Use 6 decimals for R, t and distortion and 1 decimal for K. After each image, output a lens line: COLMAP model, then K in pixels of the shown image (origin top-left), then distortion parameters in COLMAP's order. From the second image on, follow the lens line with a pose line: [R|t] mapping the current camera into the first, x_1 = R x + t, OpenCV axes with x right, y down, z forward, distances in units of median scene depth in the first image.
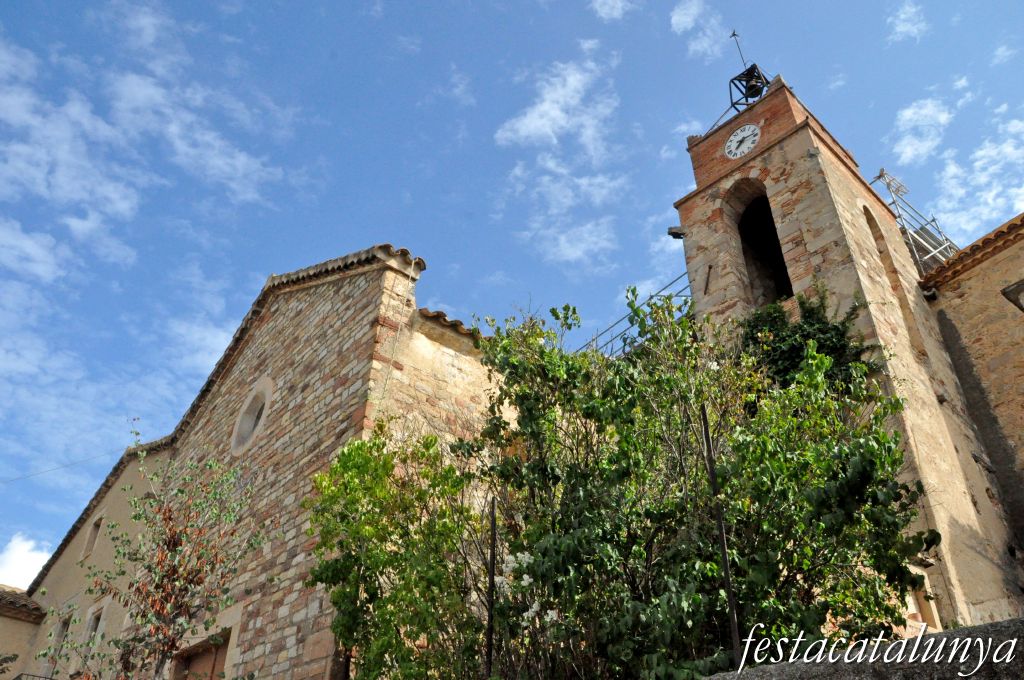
lens RADIAL K [[780.0, 0, 512.0], [0, 780.0, 340.0], [0, 0, 1]] dist [-0.049967, 0.000906]
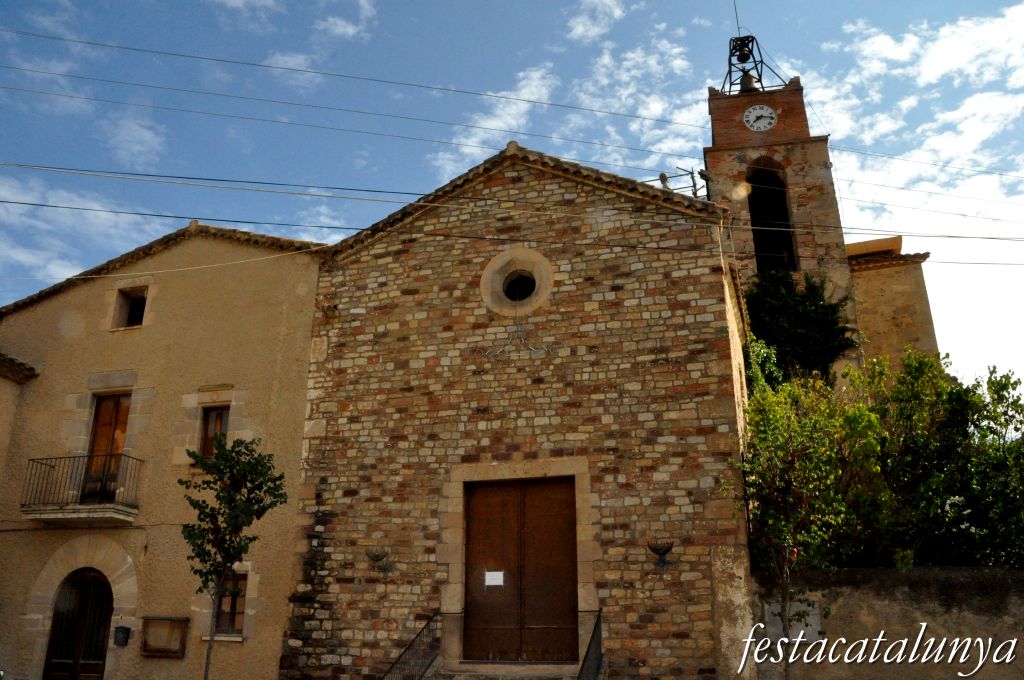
lens RADIAL K [[780.0, 0, 512.0], [0, 780.0, 340.0], [0, 0, 1]] dist [-0.049967, 0.000906]
pose [[0.802073, 0.177528, 0.570230, -0.720488], [-0.335277, 0.923991, 0.183930, -0.019277], [-0.494235, -0.338710, 0.800629, 0.071542]]
